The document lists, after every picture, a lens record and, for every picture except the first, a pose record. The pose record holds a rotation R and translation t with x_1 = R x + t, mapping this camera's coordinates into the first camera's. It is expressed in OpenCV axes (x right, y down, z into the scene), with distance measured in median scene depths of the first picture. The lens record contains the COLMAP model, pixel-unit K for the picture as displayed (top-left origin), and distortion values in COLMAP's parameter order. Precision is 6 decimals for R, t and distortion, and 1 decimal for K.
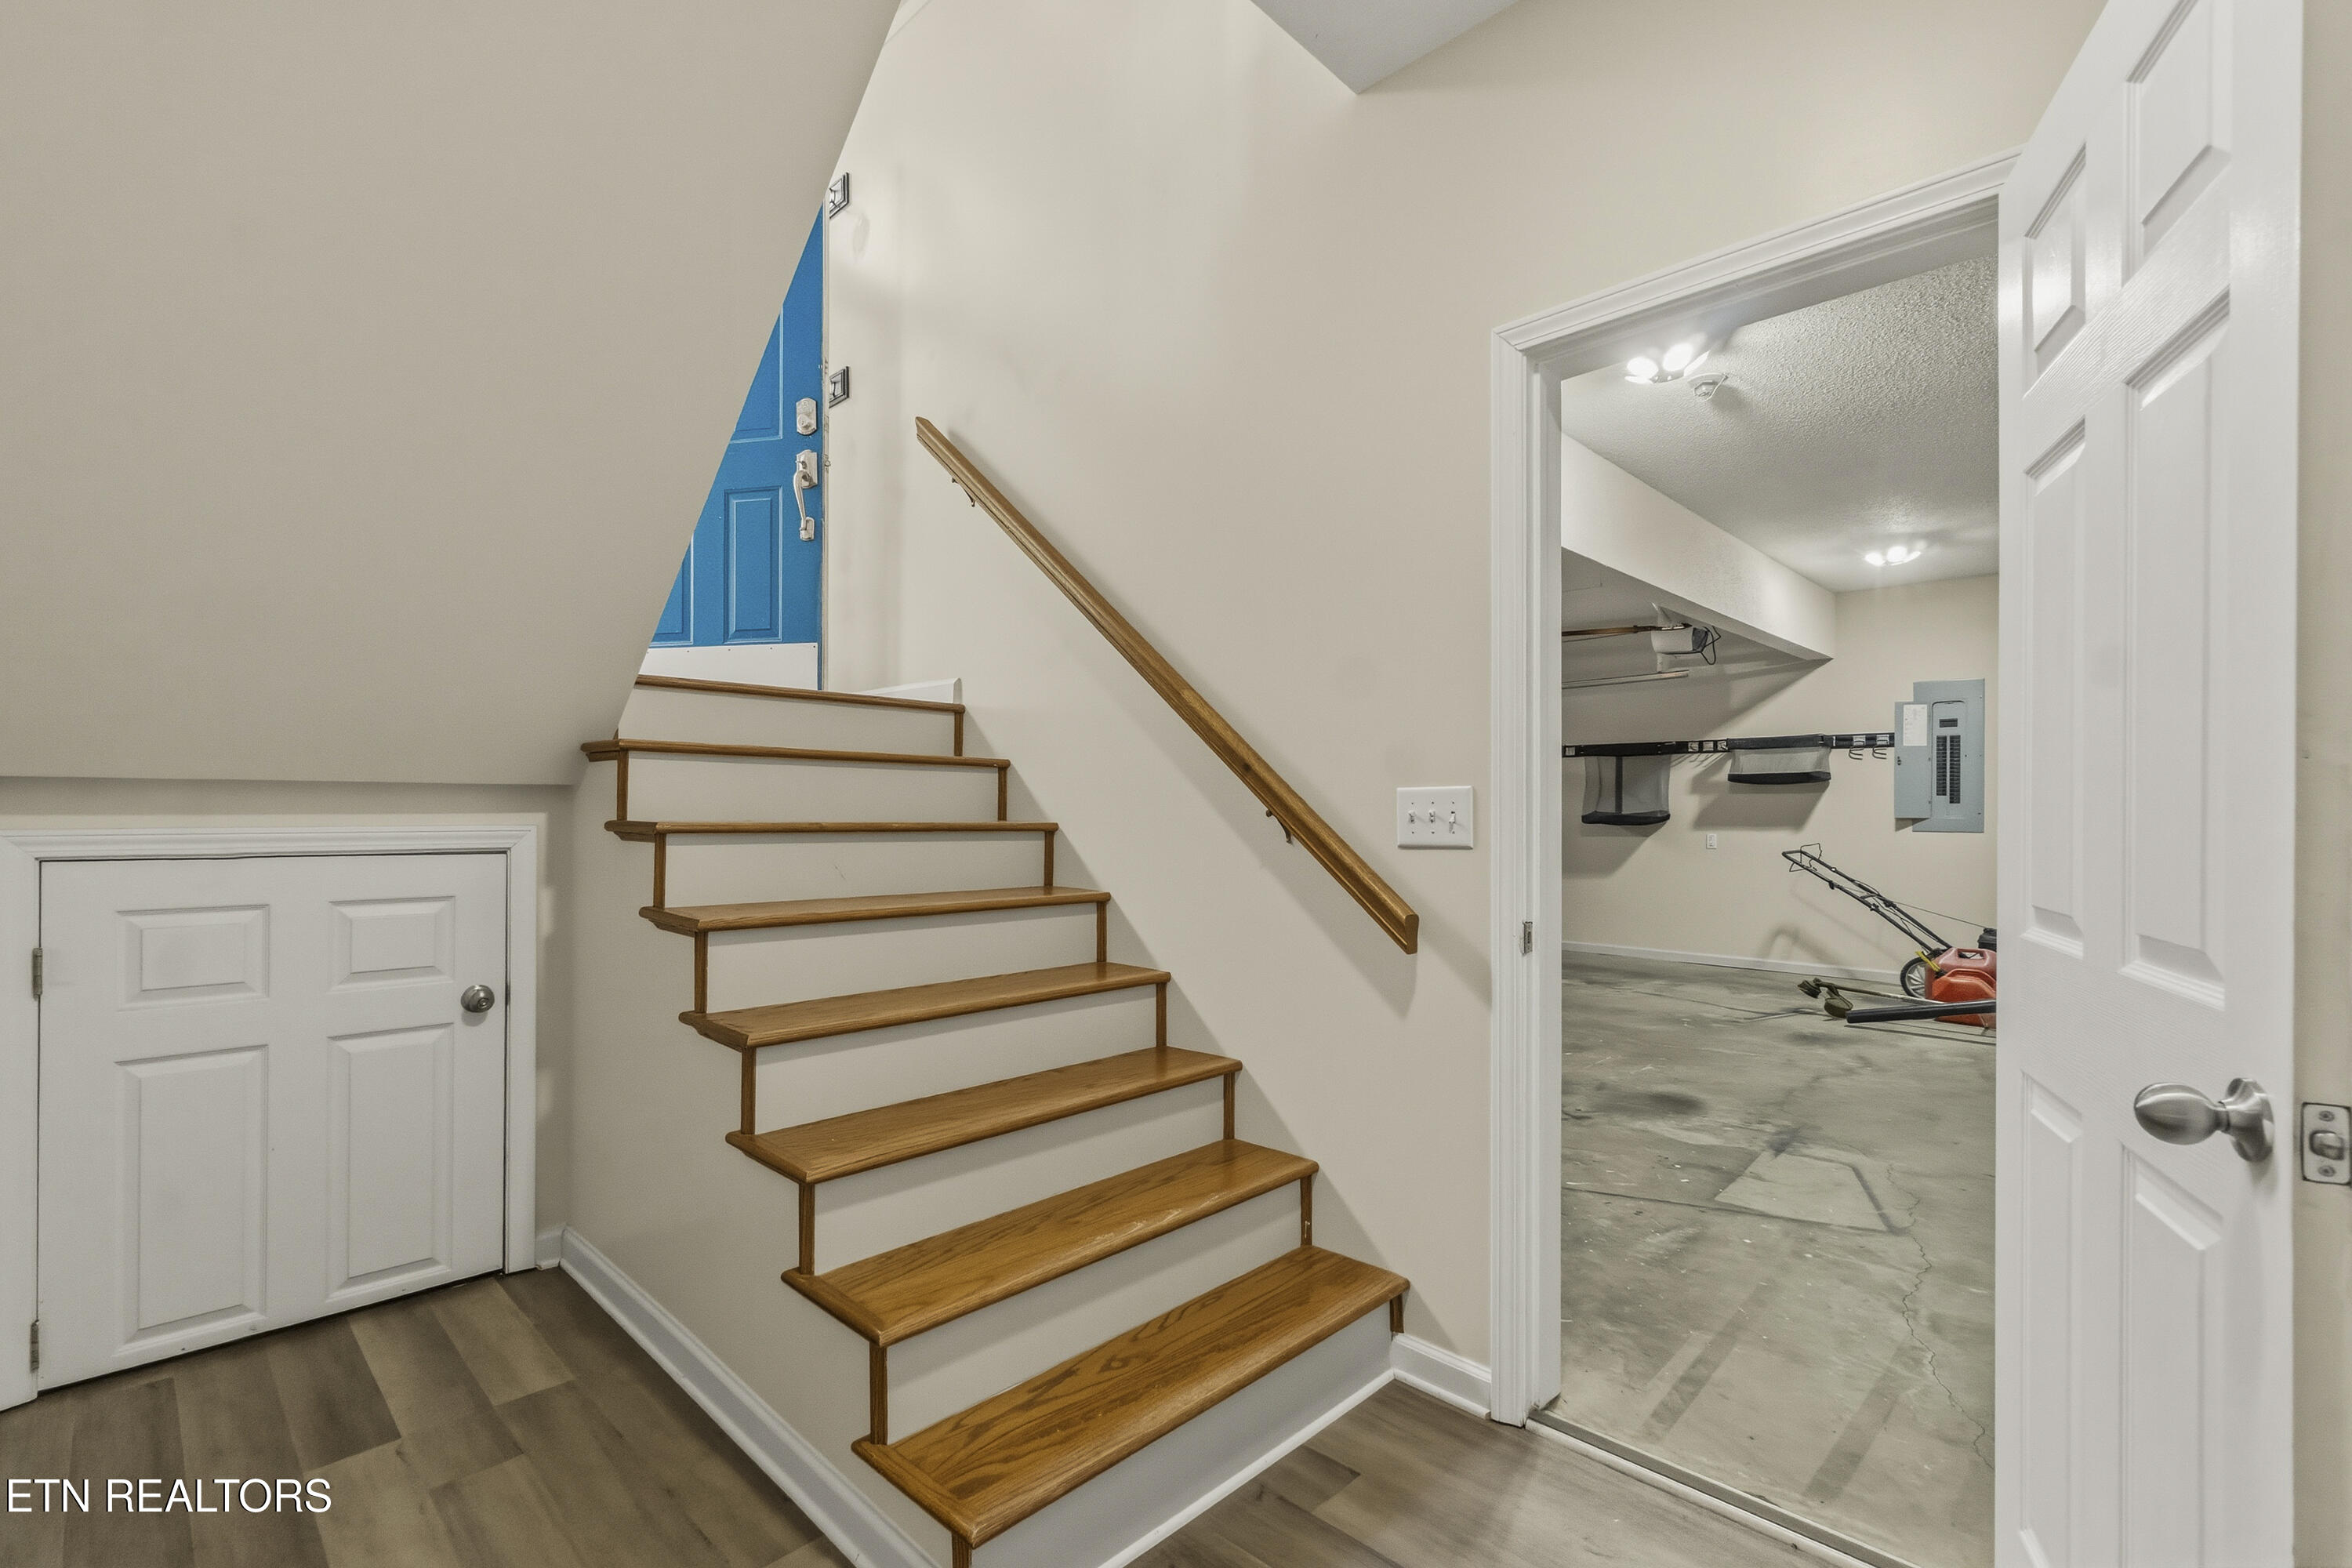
lens RADIAL K [[1028.6, 0, 1174.6], [0, 1028.6, 797.0], [0, 0, 1]] dist [-0.002673, 0.002824]
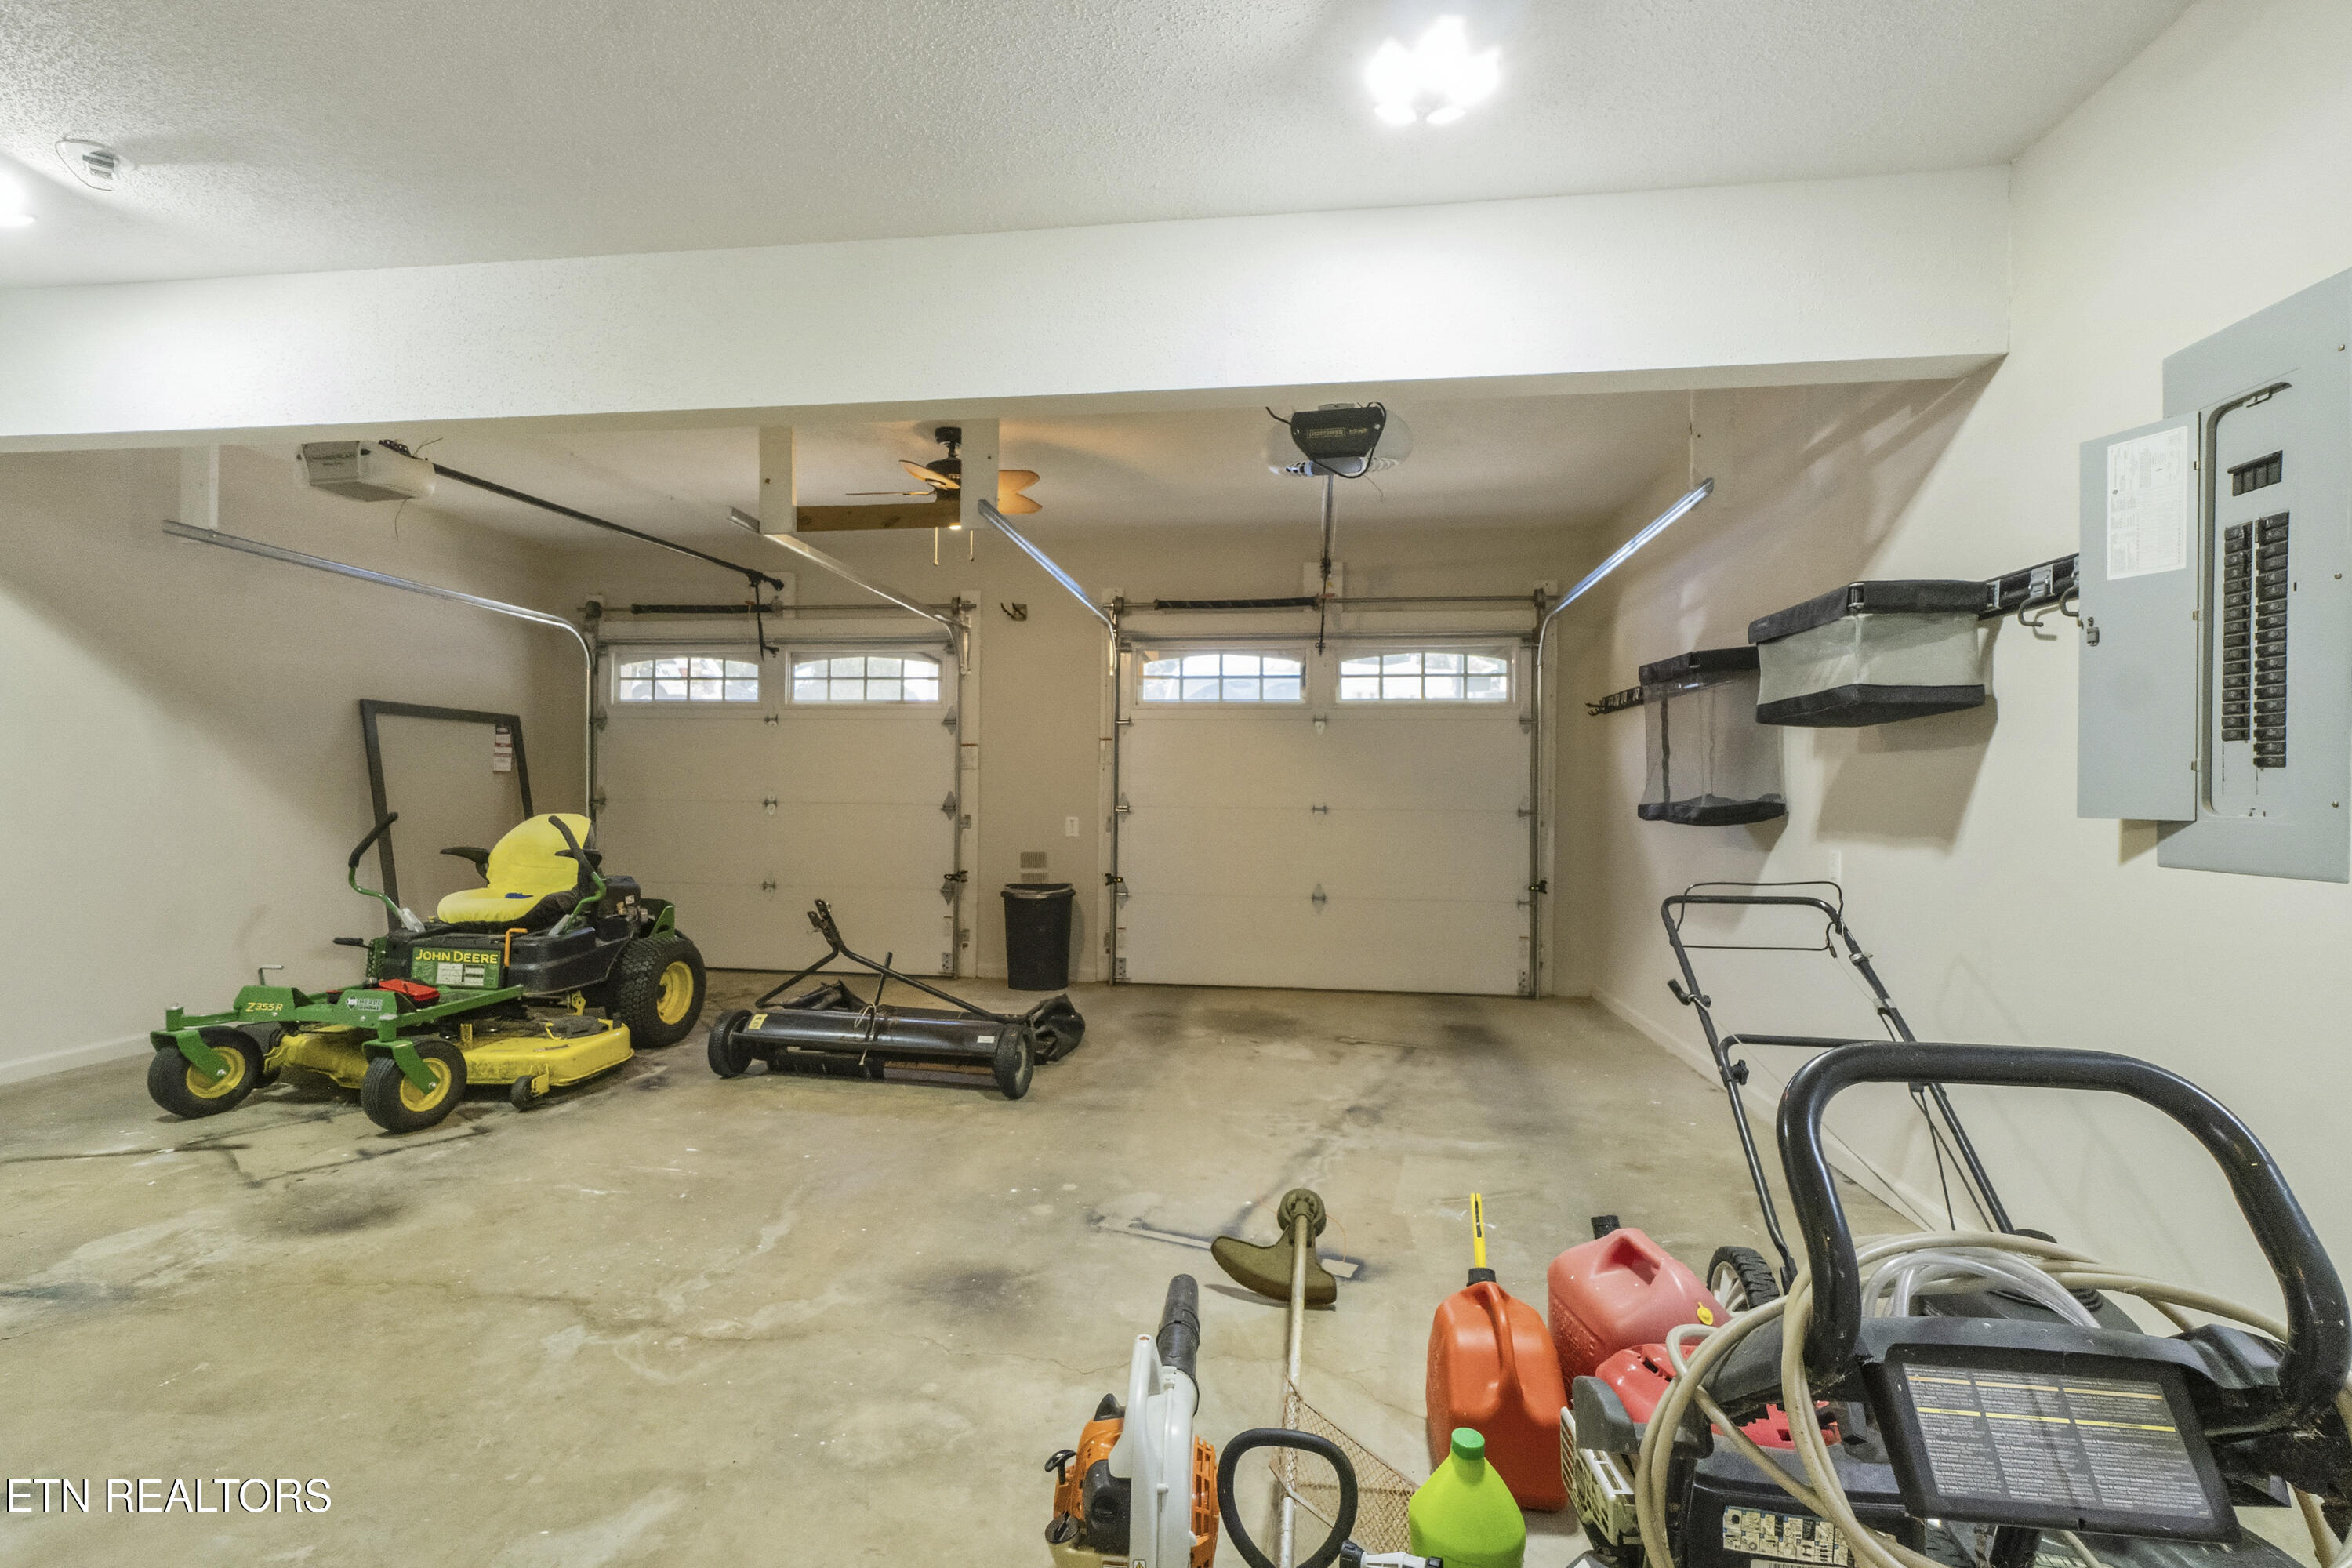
lens RADIAL K [[1028.6, 0, 1181.2], [0, 1028.6, 790.7], [0, 0, 1]] dist [-0.002673, 0.002824]
pose [[0.610573, 0.002643, -0.791955, 0.789024], [0.000736, 0.999992, 0.003905, 0.010712], [0.791959, -0.002967, 0.610567, 0.602364]]
